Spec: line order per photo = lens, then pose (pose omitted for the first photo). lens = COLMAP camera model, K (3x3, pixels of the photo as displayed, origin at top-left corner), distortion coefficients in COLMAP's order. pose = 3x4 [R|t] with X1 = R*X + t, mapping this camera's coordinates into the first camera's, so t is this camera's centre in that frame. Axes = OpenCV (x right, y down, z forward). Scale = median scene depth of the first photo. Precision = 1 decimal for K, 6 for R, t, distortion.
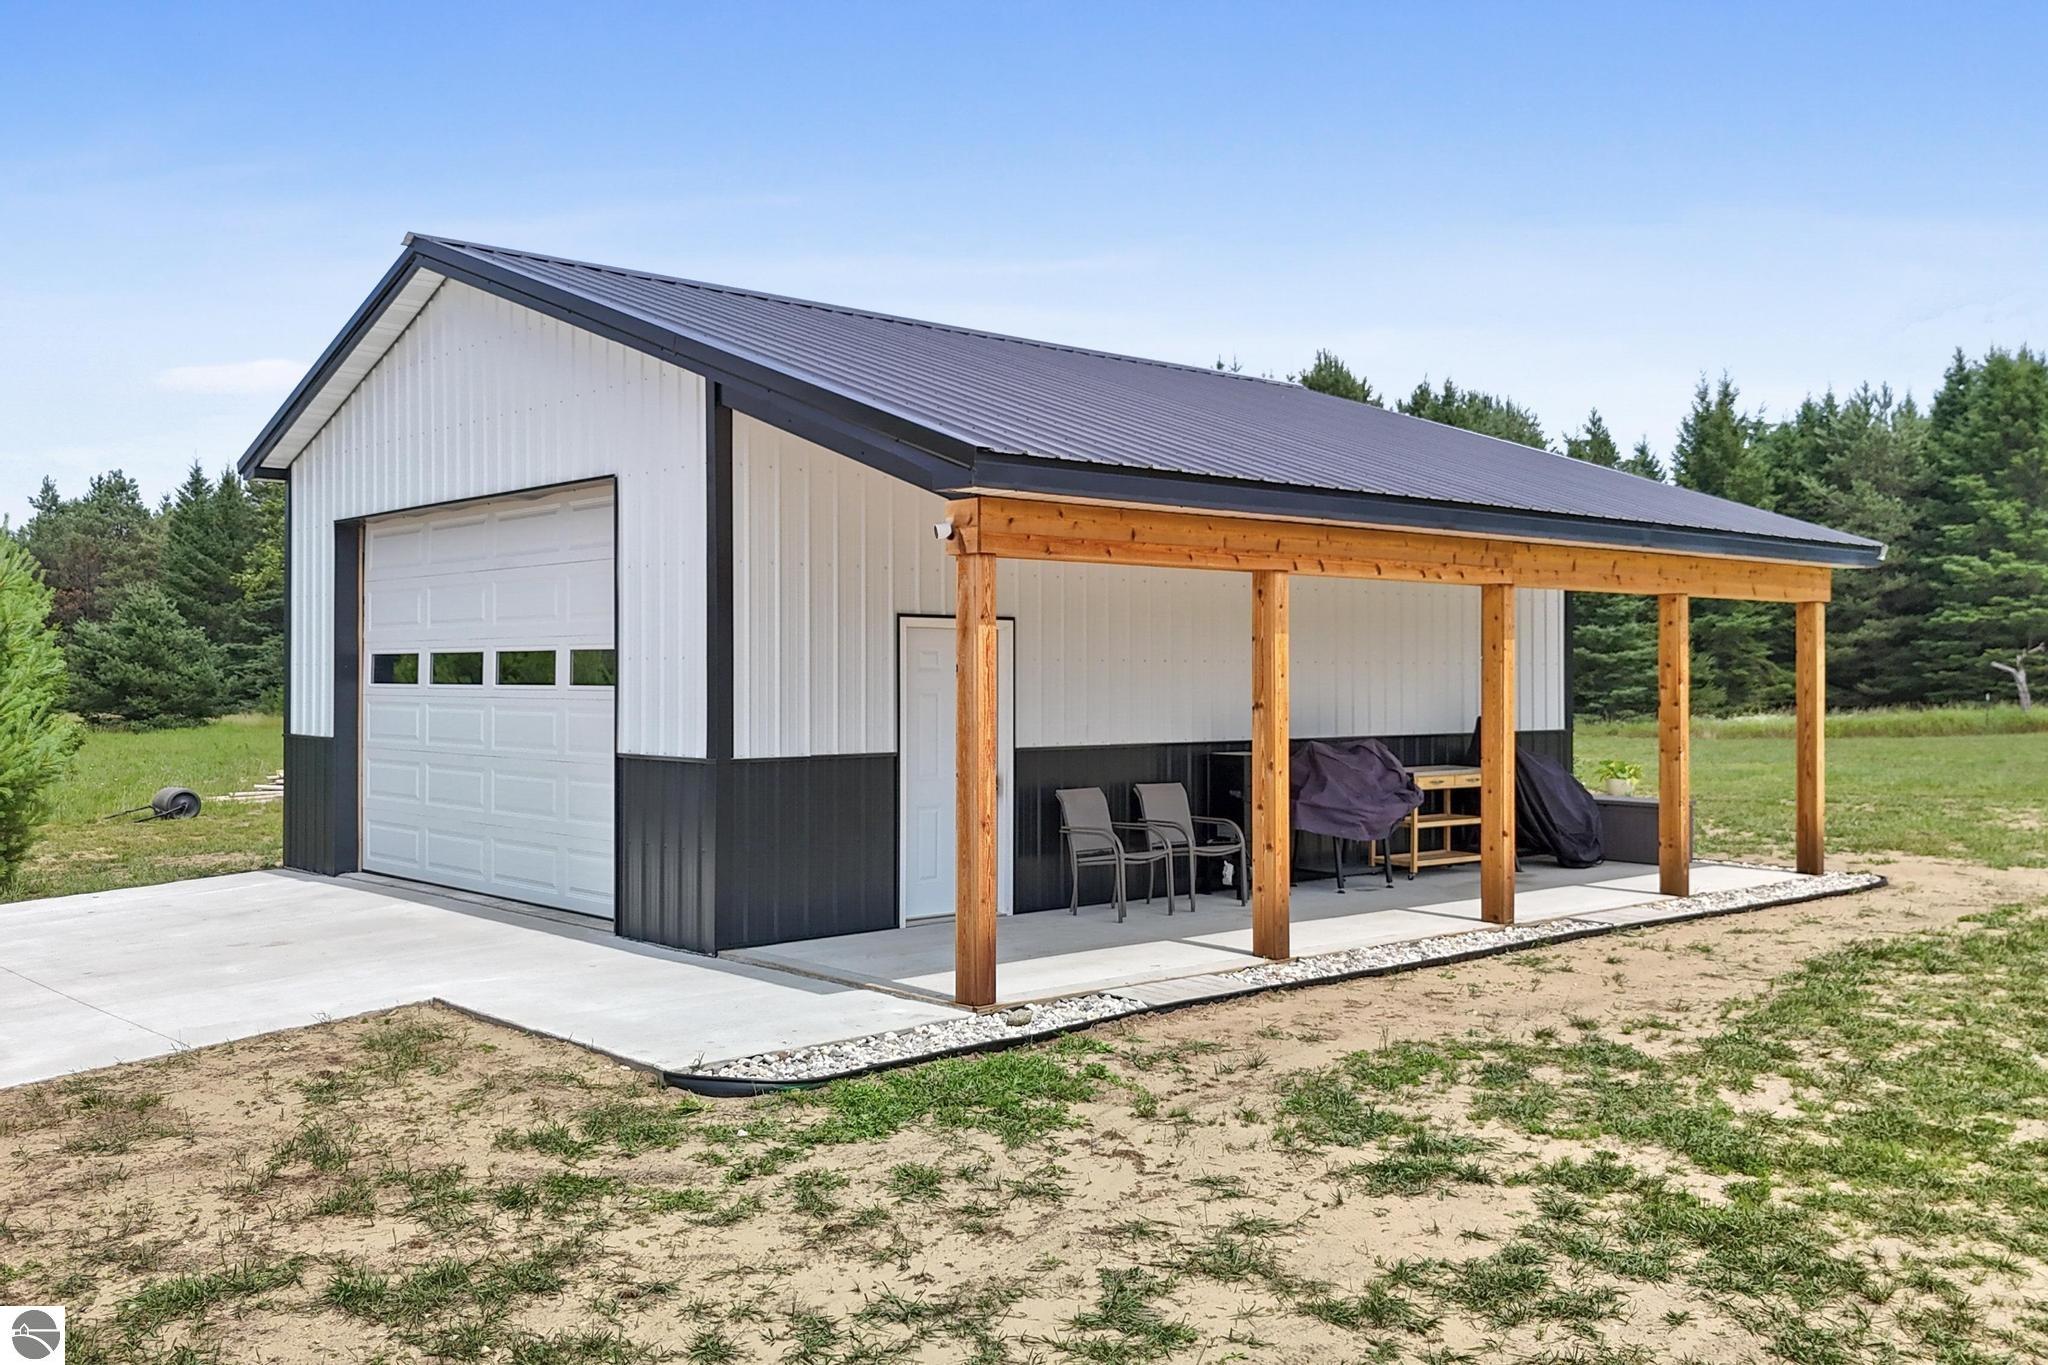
lens RADIAL K [[1861.6, 0, 972.9], [0, 1861.6, 678.5], [0, 0, 1]] dist [0.048996, -0.006529]
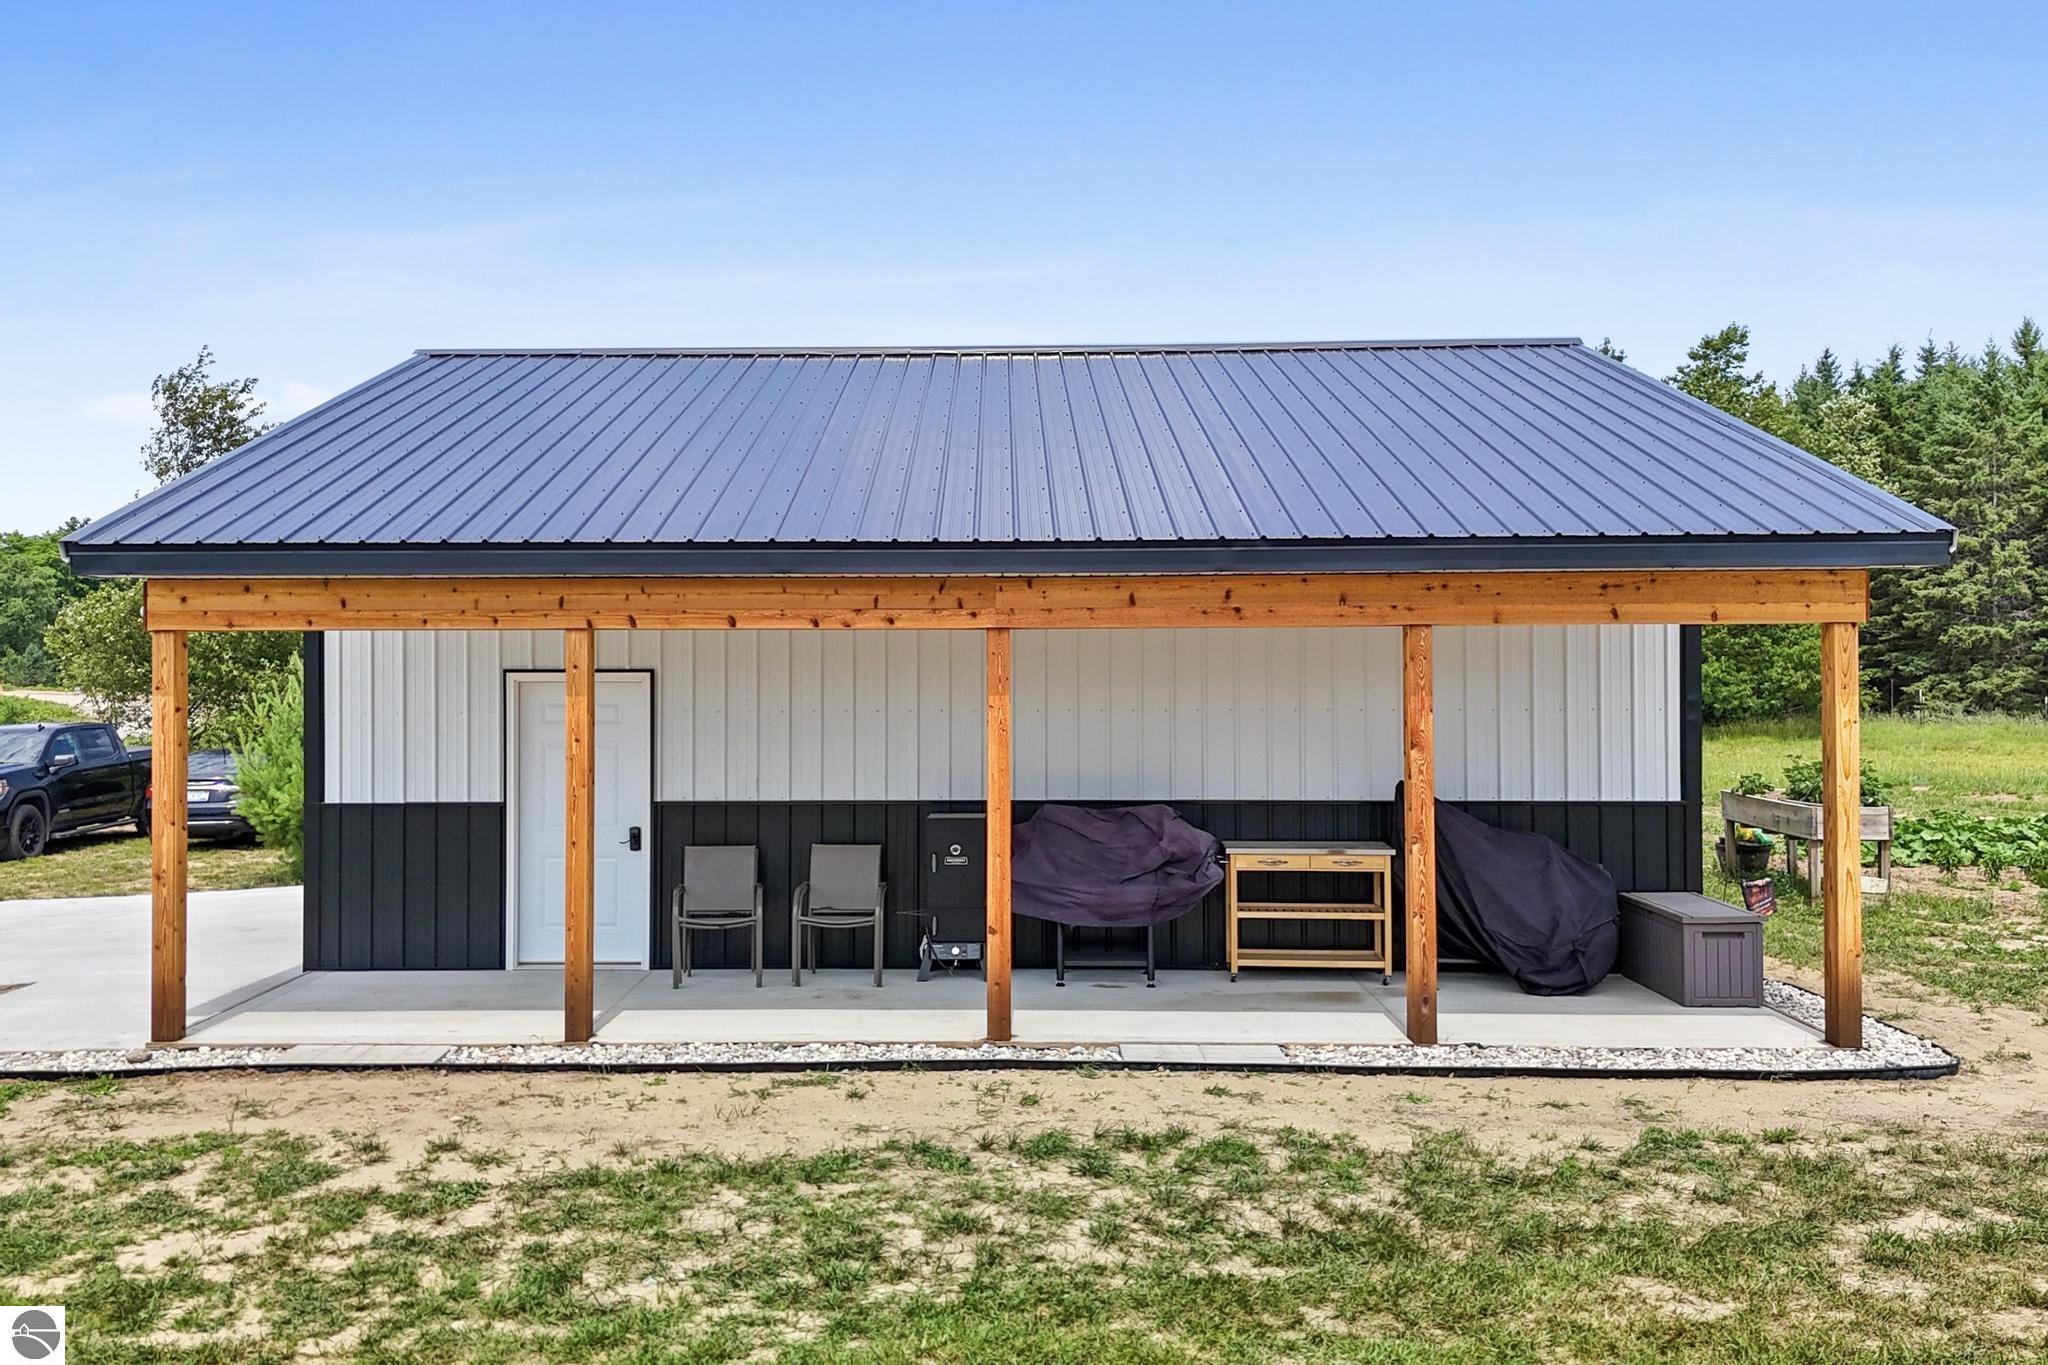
lens RADIAL K [[1861.6, 0, 972.9], [0, 1861.6, 678.5], [0, 0, 1]] dist [0.048996, -0.006529]
pose [[0.718299, -0.003361, -0.695727, 0.844003], [0.003320, 0.999994, -0.001403, -0.026900], [0.695727, -0.001302, 0.718305, 0.399797]]
